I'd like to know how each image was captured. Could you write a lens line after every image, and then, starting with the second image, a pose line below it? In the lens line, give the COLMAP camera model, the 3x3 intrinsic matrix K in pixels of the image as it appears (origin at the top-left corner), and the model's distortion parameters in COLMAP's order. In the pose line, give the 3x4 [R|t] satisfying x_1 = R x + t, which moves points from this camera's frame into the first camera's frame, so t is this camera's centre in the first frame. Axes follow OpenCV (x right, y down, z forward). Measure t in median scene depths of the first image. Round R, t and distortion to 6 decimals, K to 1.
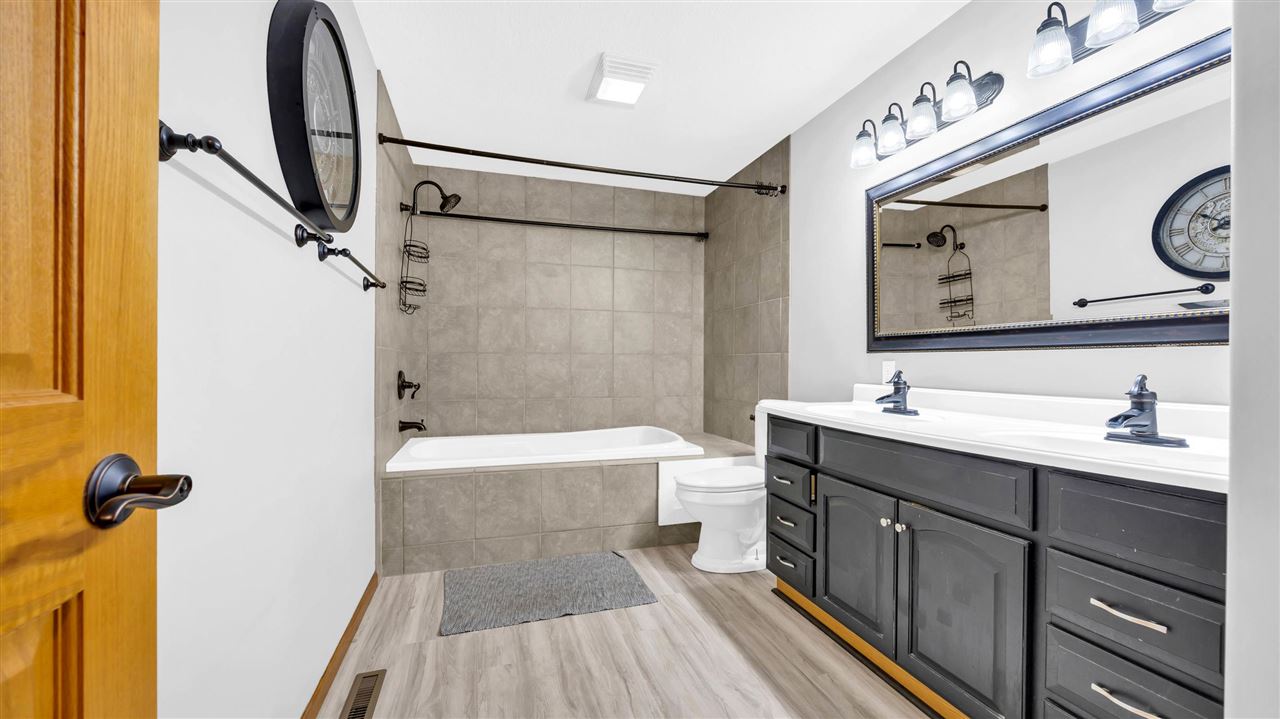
lens RADIAL K [[487.2, 0, 633.6], [0, 487.2, 362.9], [0, 0, 1]] dist [-0.001303, -0.000126]
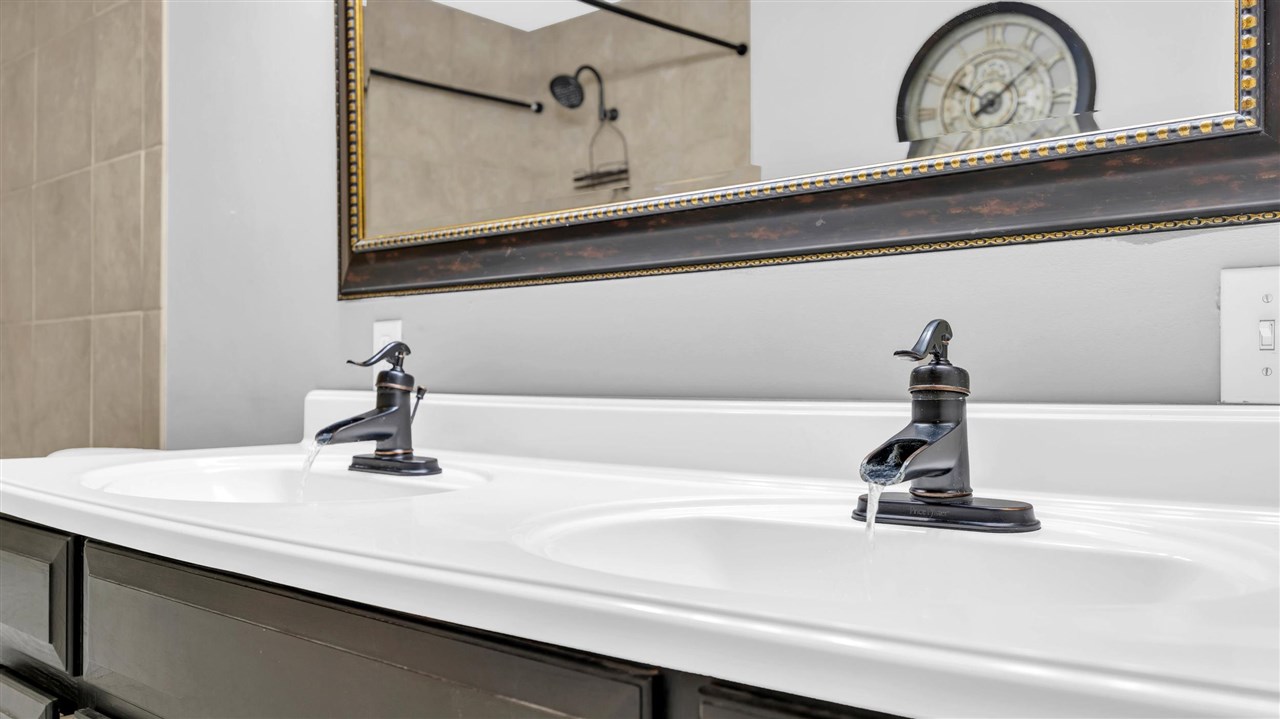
lens RADIAL K [[961.1, 0, 642.7], [0, 961.1, 361.4], [0, 0, 1]] dist [0.010477, -0.000166]
pose [[0.835418, 0.007841, 0.549559, 0.275136], [0.003089, 0.999815, -0.018961, 0.035113], [-0.549607, 0.017538, 0.835239, 0.300055]]
